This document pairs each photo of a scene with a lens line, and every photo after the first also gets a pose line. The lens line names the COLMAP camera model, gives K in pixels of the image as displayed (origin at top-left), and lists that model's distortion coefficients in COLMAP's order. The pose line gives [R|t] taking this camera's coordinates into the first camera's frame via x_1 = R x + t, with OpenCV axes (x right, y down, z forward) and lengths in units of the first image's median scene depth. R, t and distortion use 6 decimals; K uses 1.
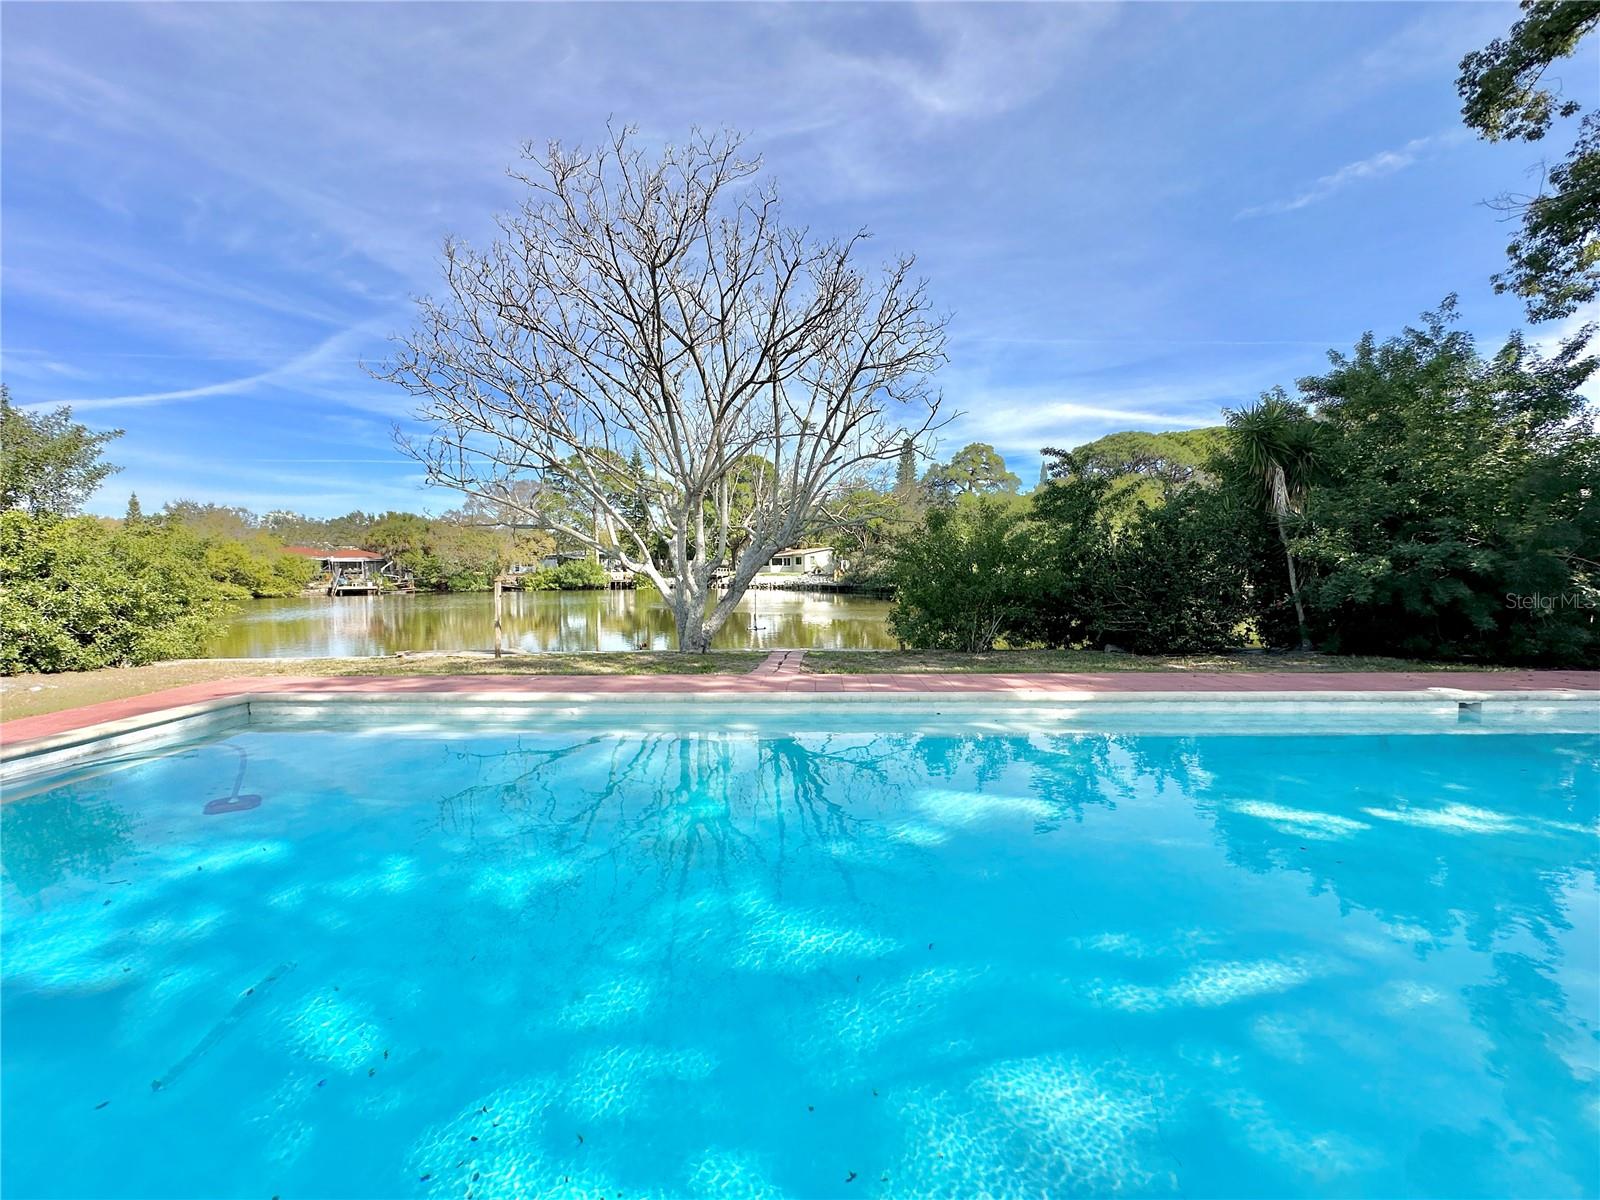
lens RADIAL K [[635.9, 0, 799.2], [0, 635.9, 601.6], [0, 0, 1]] dist [-0.001731, 0.000778]
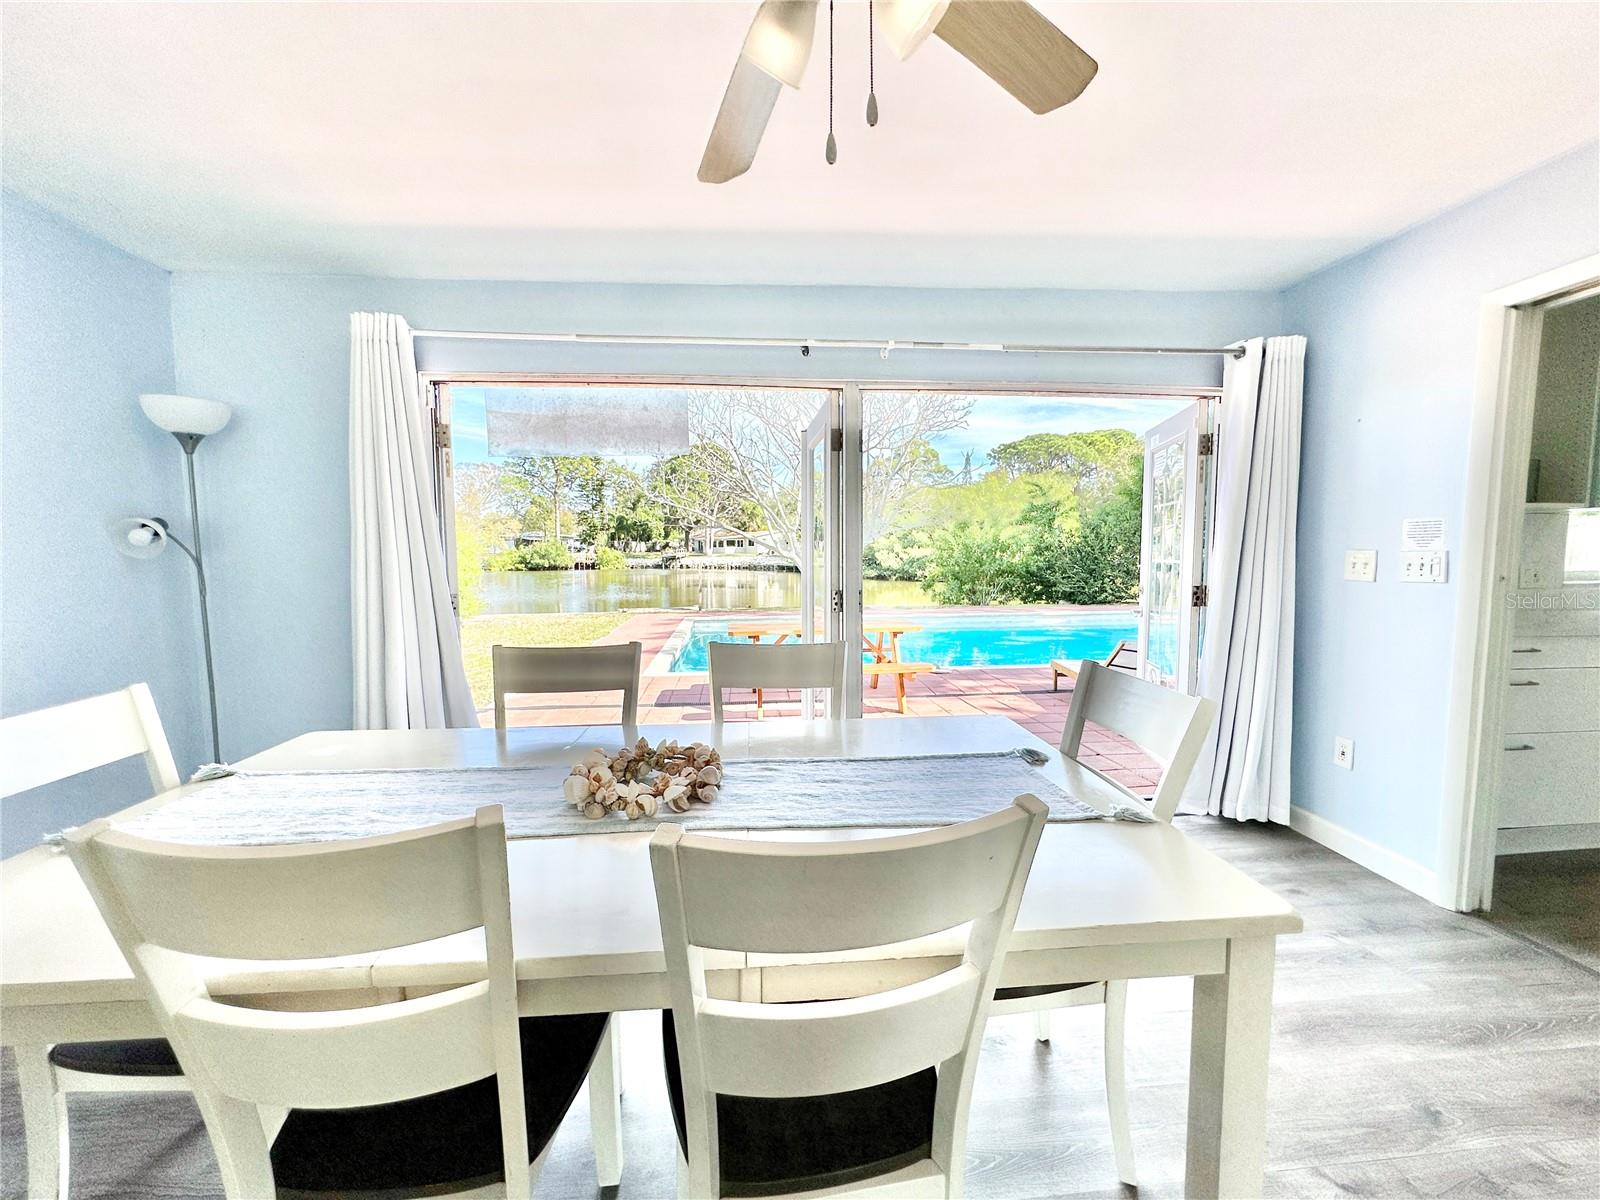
lens RADIAL K [[635.9, 0, 798.8], [0, 635.9, 603.1], [0, 0, 1]] dist [-0.001731, 0.000778]
pose [[0.992323, -0.008503, 0.123378, -0.440251], [0.004412, 0.999433, 0.033390, 0.017526], [-0.123592, -0.032589, 0.991798, -0.623141]]
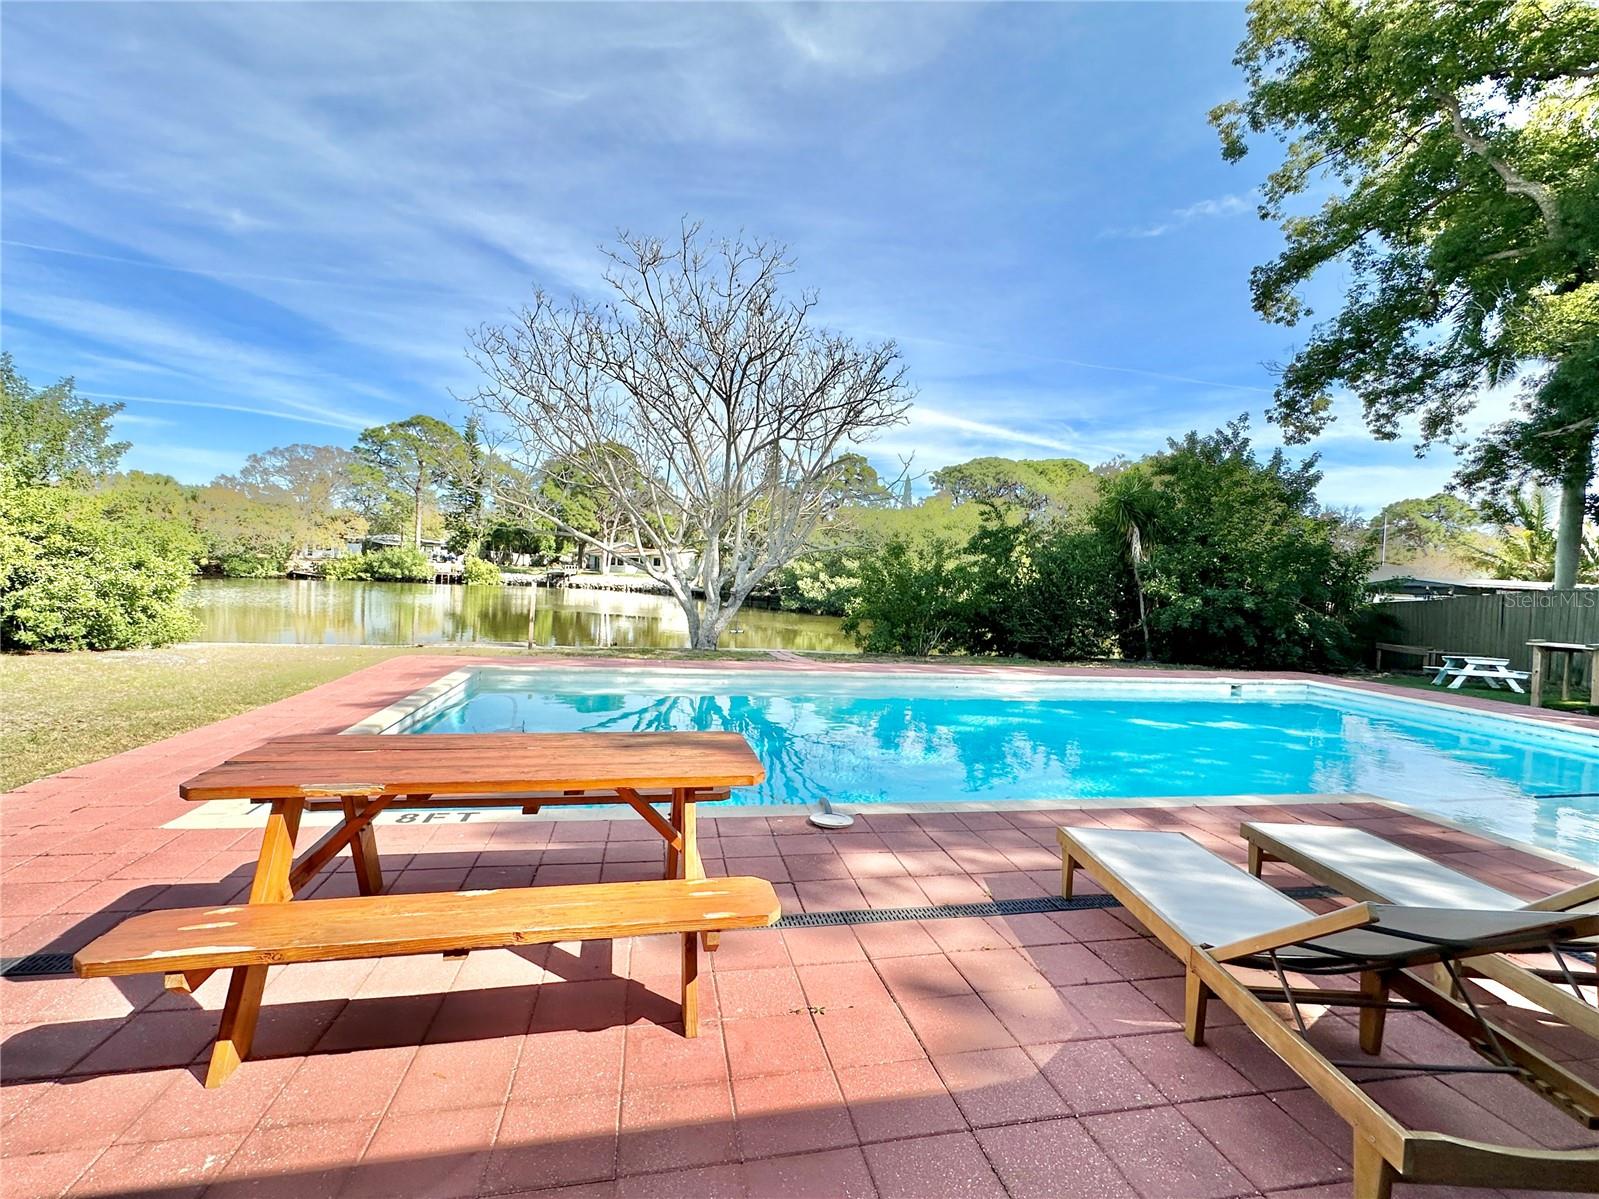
lens RADIAL K [[713.5, 0, 794.6], [0, 713.5, 600.1], [0, 0, 1]] dist [0.003120, -0.000422]
pose [[0.972664, 0.044176, 0.227975, -0.323135], [-0.041228, 0.998993, -0.017677, 0.004823], [-0.228527, 0.007794, 0.973506, -0.350806]]
